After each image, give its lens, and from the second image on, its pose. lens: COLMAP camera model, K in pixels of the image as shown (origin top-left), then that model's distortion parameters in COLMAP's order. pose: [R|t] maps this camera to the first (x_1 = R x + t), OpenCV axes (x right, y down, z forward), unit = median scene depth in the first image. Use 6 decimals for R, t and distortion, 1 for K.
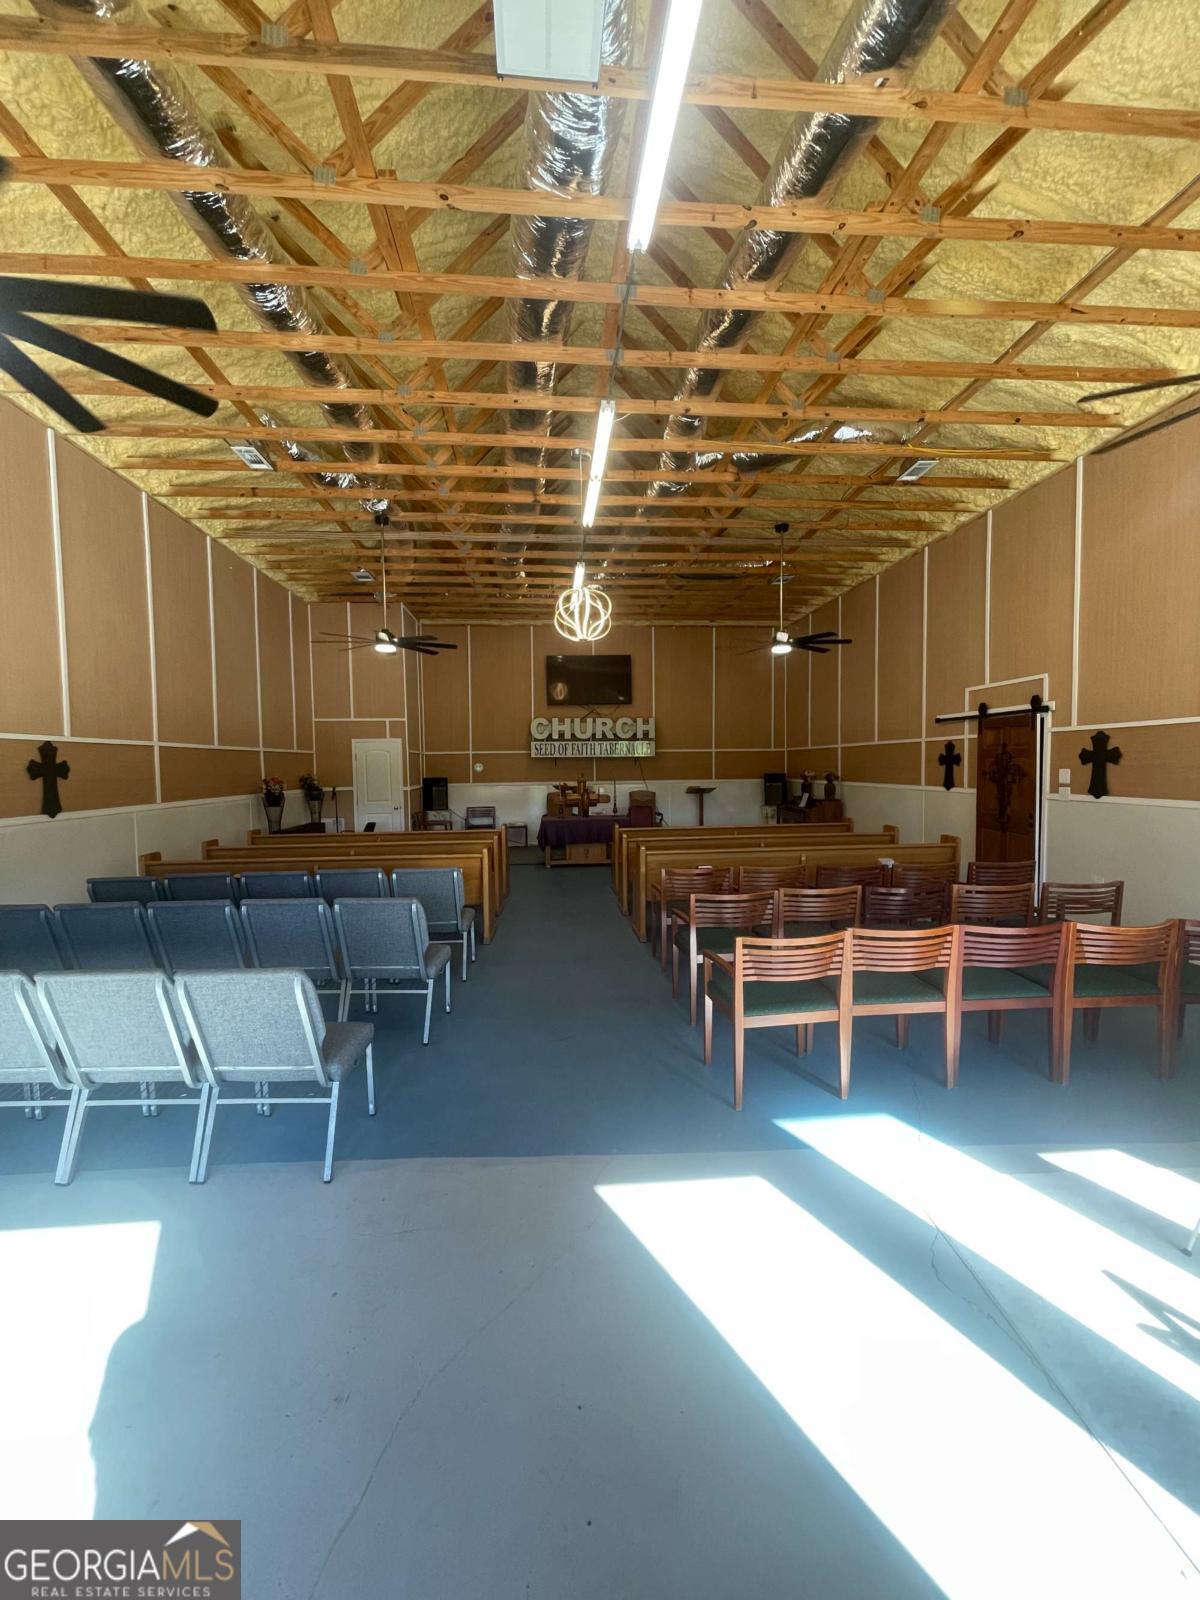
lens RADIAL K [[647.2, 0, 595.5], [0, 647.2, 800.6], [0, 0, 1]] dist [-0.016672, -0.000053]
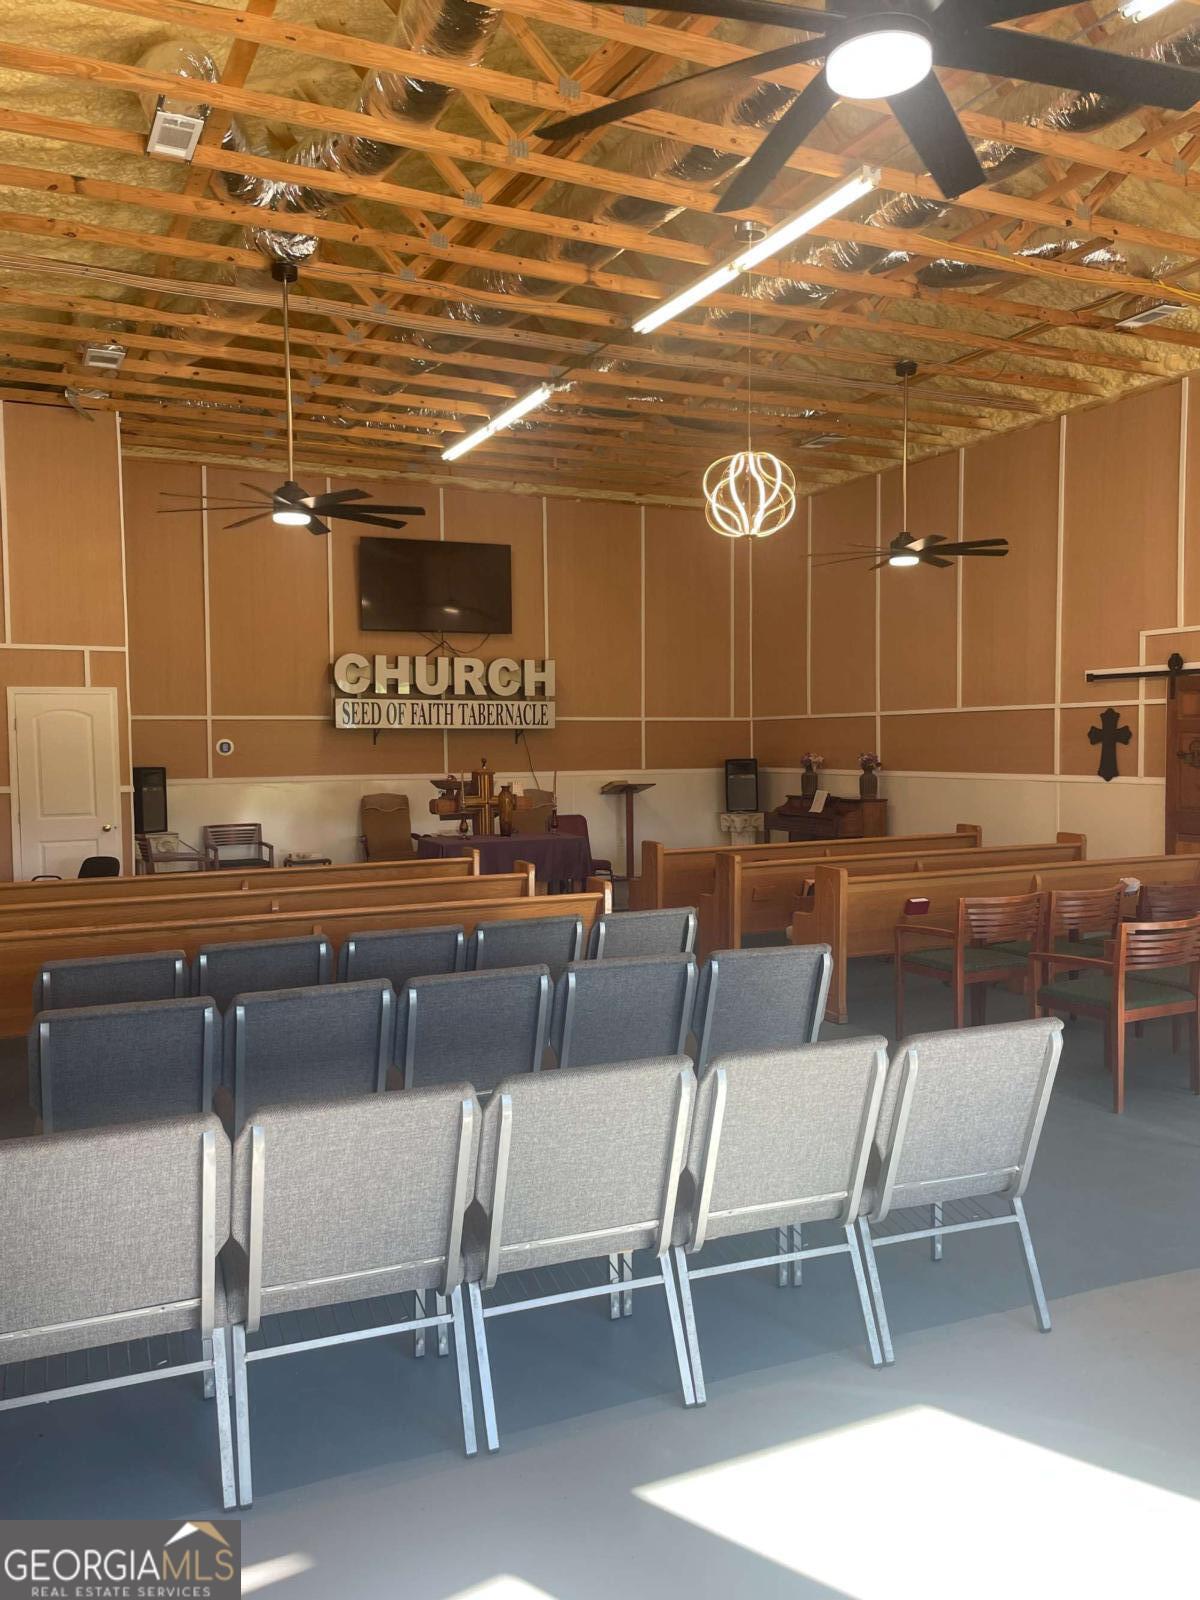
lens RADIAL K [[1244.2, 0, 599.1], [0, 1244.2, 803.3], [0, 0, 1]] dist [0.037106, -0.016612]
pose [[0.933490, -0.013558, 0.358346, -0.395268], [0.017170, 0.999829, -0.006901, 0.006987], [-0.358191, 0.012595, 0.933563, -0.033134]]
